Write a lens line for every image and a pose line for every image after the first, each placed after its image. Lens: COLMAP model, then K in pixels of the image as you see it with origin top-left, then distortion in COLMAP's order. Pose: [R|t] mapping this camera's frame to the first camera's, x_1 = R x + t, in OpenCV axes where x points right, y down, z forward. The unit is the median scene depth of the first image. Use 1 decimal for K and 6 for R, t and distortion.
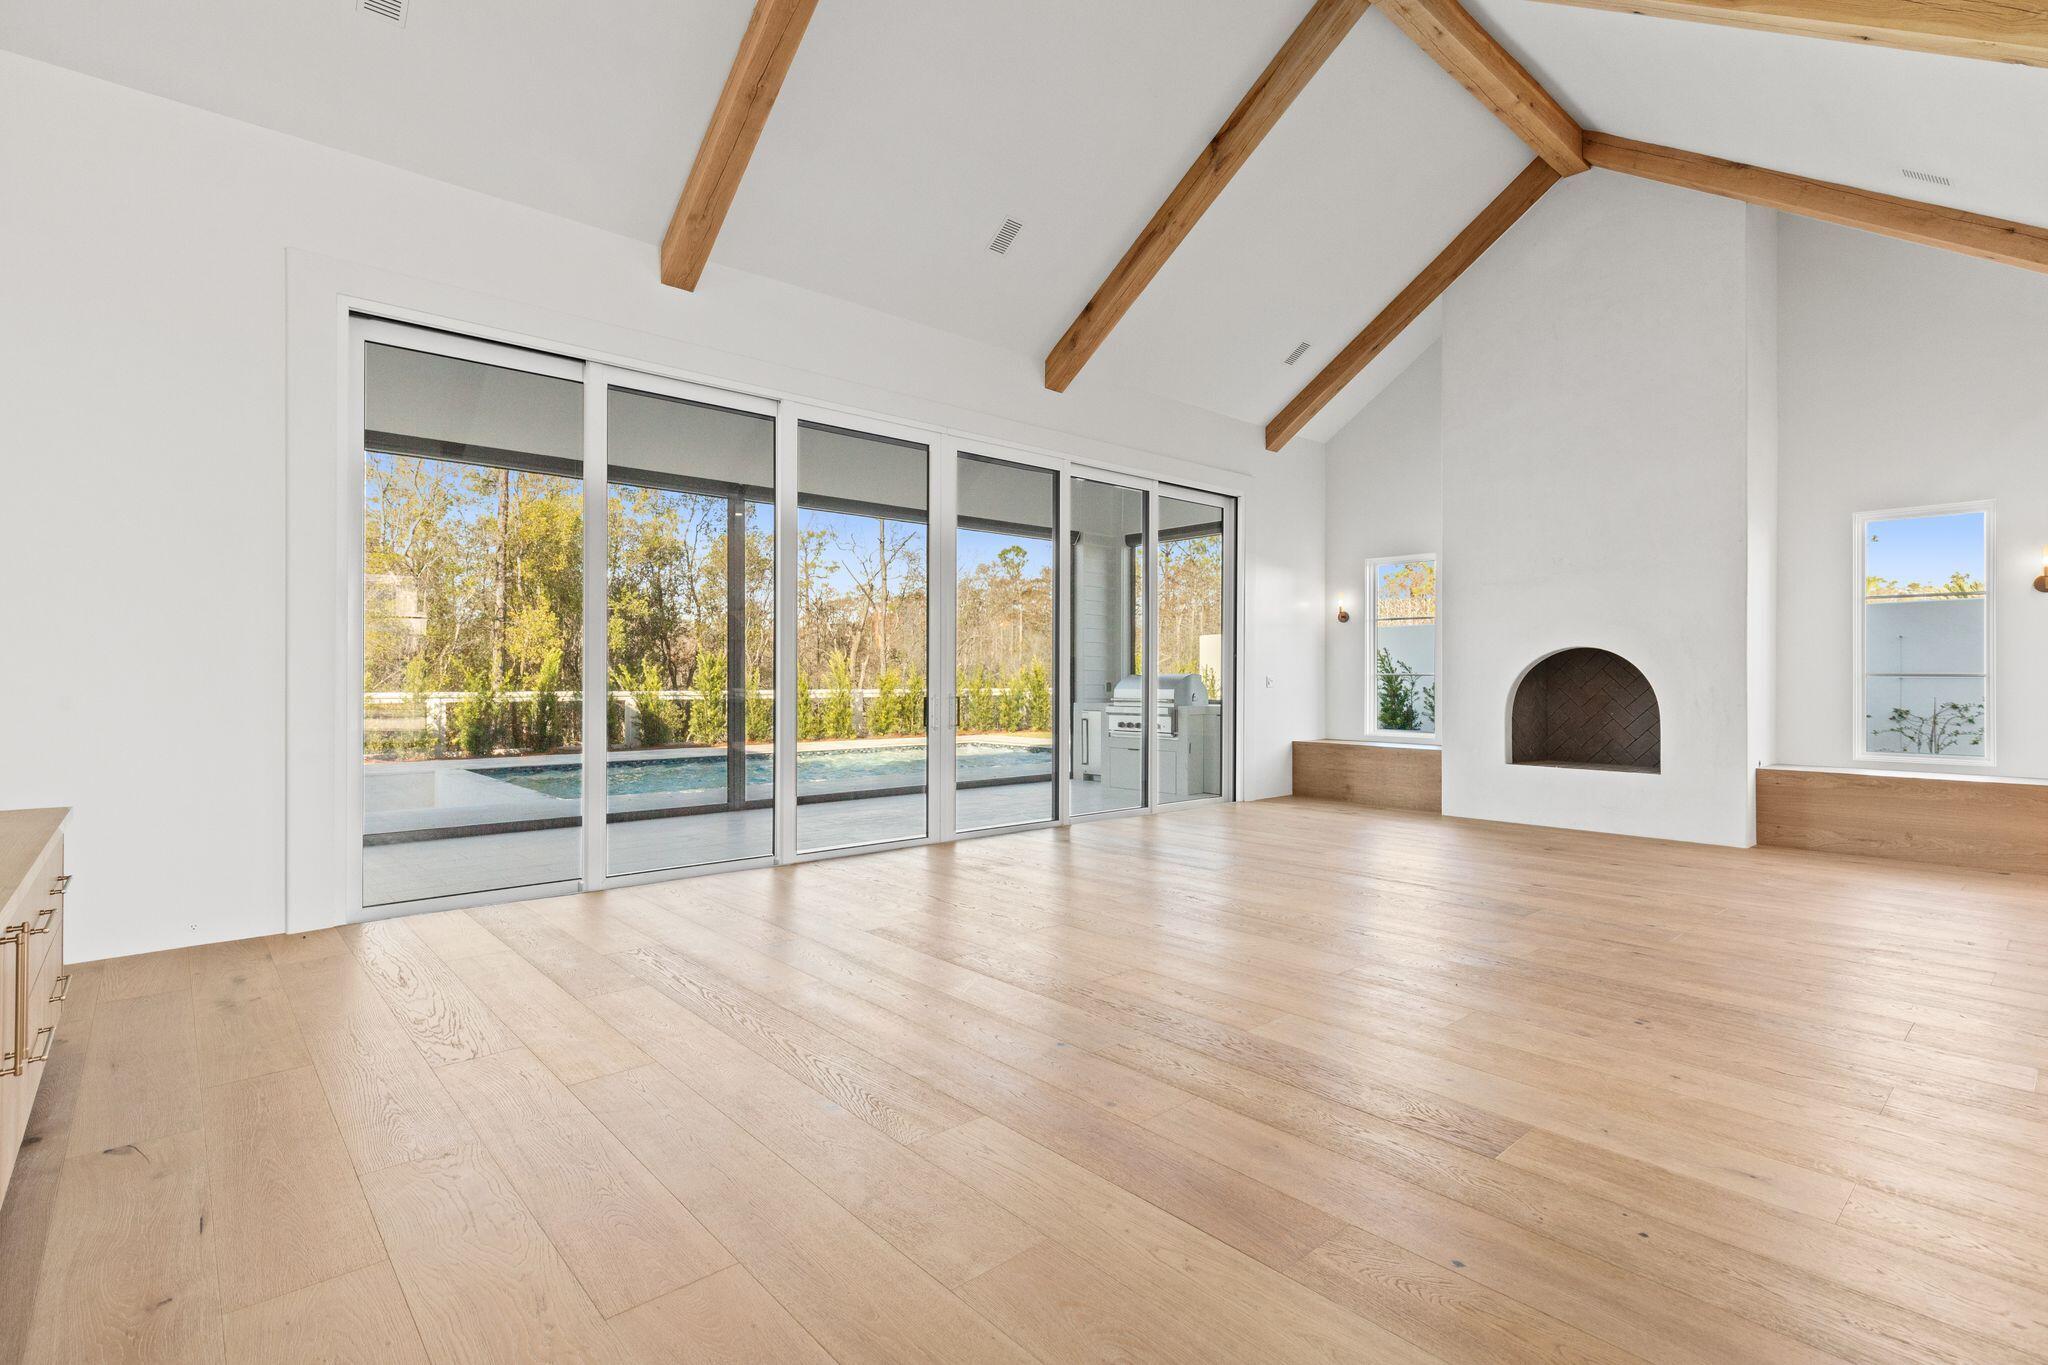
lens RADIAL K [[937.2, 0, 1040.9], [0, 937.2, 686.7], [0, 0, 1]] dist [-0.003477, -0.000187]
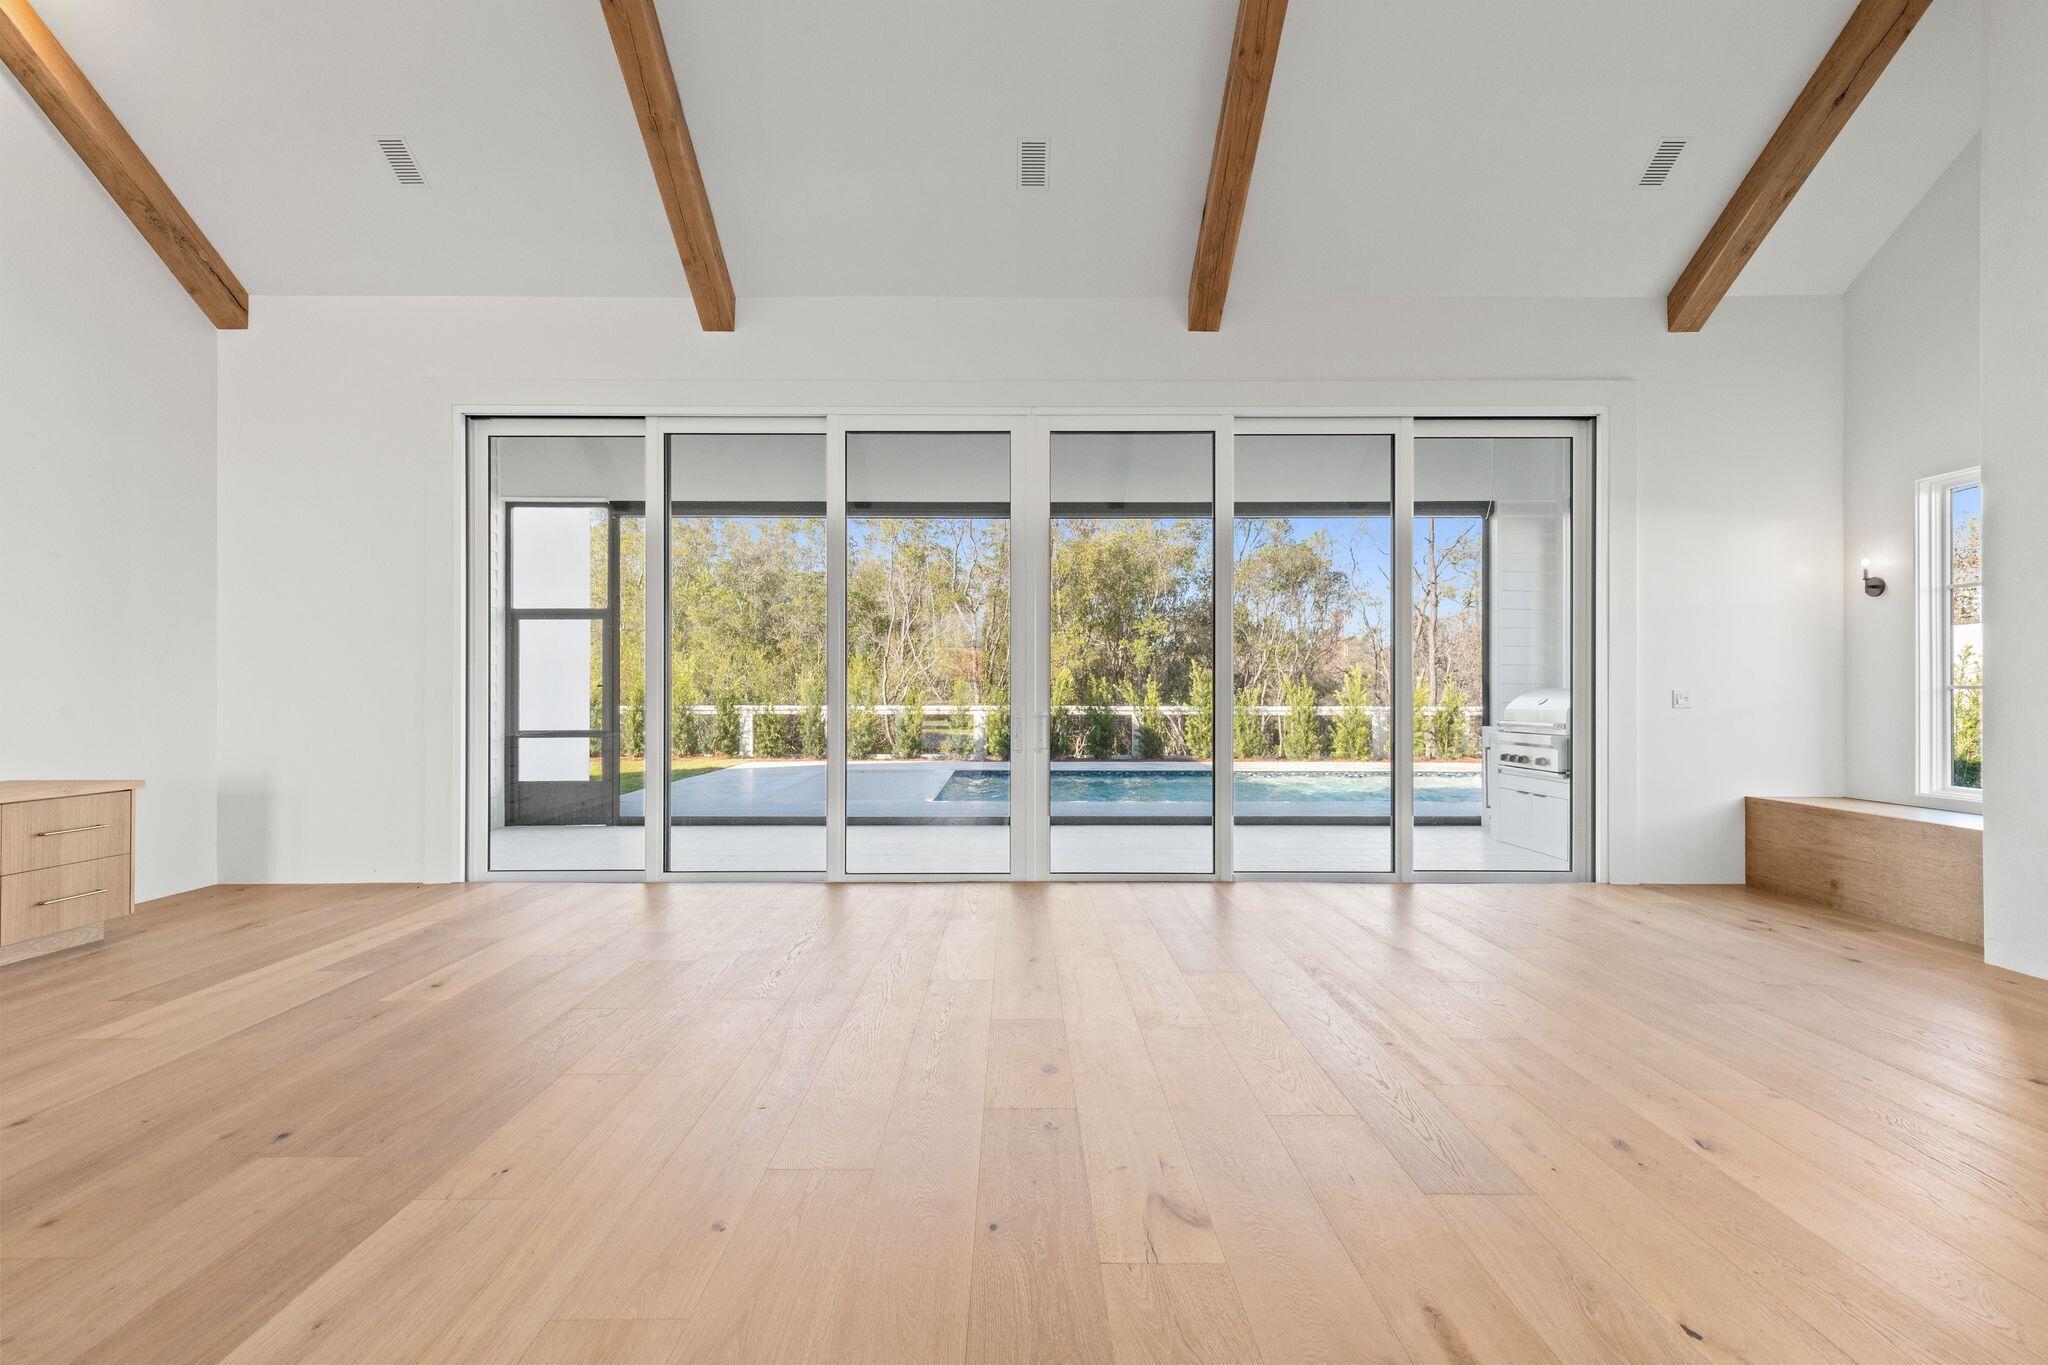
lens RADIAL K [[896.7, 0, 1030.5], [0, 896.7, 683.4], [0, 0, 1]] dist [-0.009796, -0.000323]
pose [[0.751794, -0.009603, -0.659329, 0.307580], [-0.005555, 0.999766, -0.020895, -0.000482], [0.659375, 0.019371, 0.751565, 0.260259]]
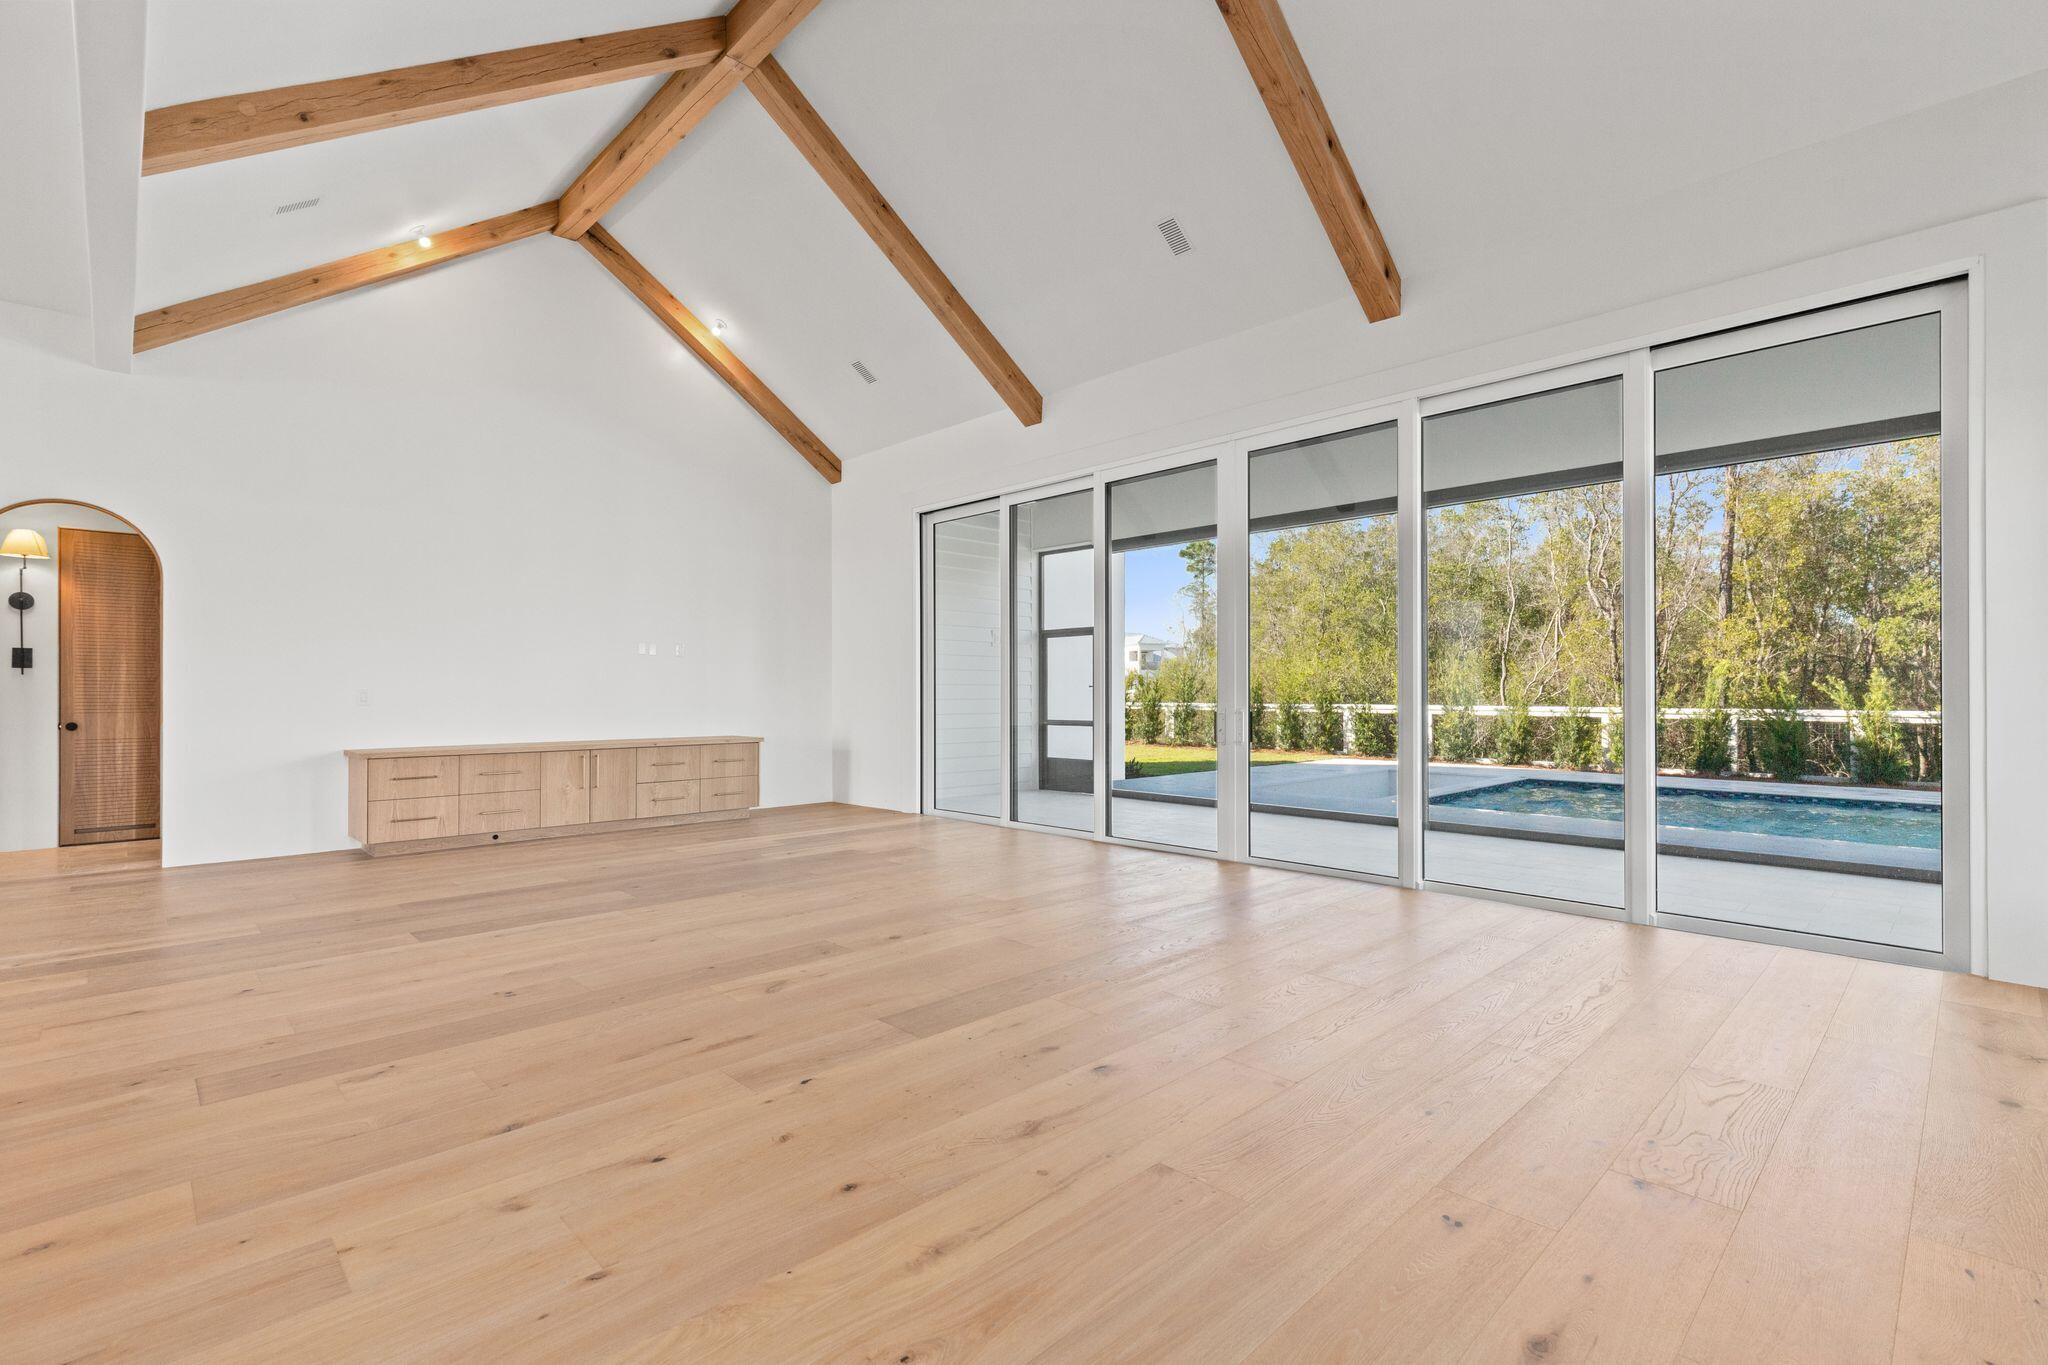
lens RADIAL K [[937.2, 0, 1031.8], [0, 937.2, 685.1], [0, 0, 1]] dist [-0.003477, -0.000187]
pose [[0.033027, -0.010130, -0.999403, 0.590931], [-0.009670, 0.999899, -0.010454, -0.003178], [0.999408, 0.010009, 0.032926, 0.528213]]
